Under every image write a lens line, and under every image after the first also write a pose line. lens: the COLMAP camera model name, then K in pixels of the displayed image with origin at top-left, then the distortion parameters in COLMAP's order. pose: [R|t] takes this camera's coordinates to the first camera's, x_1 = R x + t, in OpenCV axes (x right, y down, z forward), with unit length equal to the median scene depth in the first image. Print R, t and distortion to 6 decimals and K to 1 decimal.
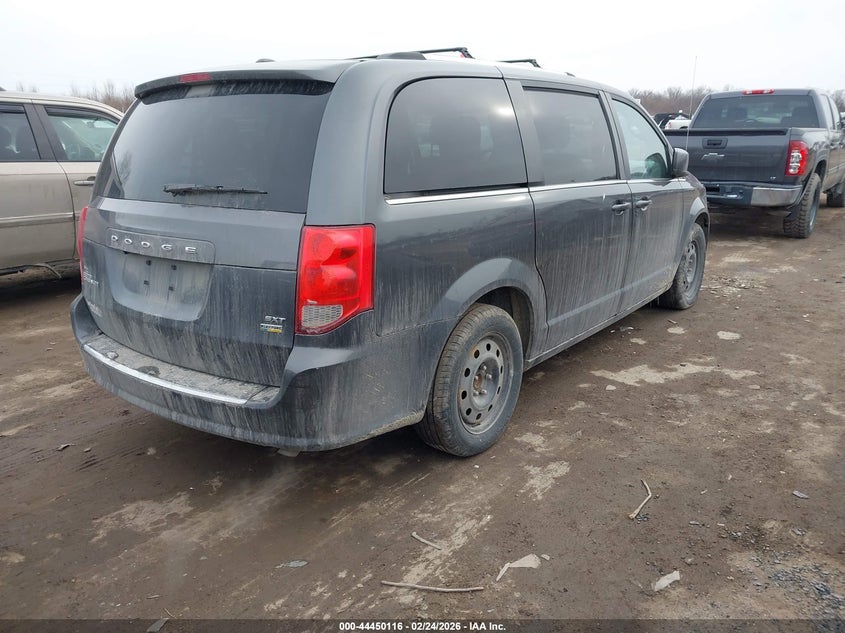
lens RADIAL K [[634.1, 0, 422.5], [0, 634.1, 316.5], [0, 0, 1]] dist [-0.001445, -0.000296]
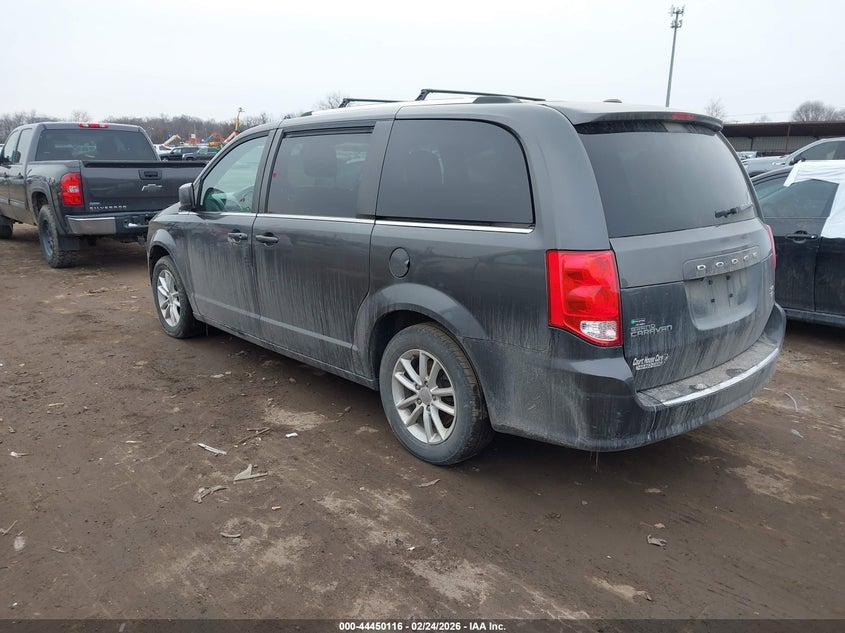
lens RADIAL K [[634.1, 0, 422.5], [0, 634.1, 316.5], [0, 0, 1]] dist [-0.001445, -0.000296]
pose [[0.223649, -0.218377, 0.949891, -1.581254], [0.263116, 0.951921, 0.156894, -0.328286], [-0.938483, 0.214842, 0.270354, 1.173451]]
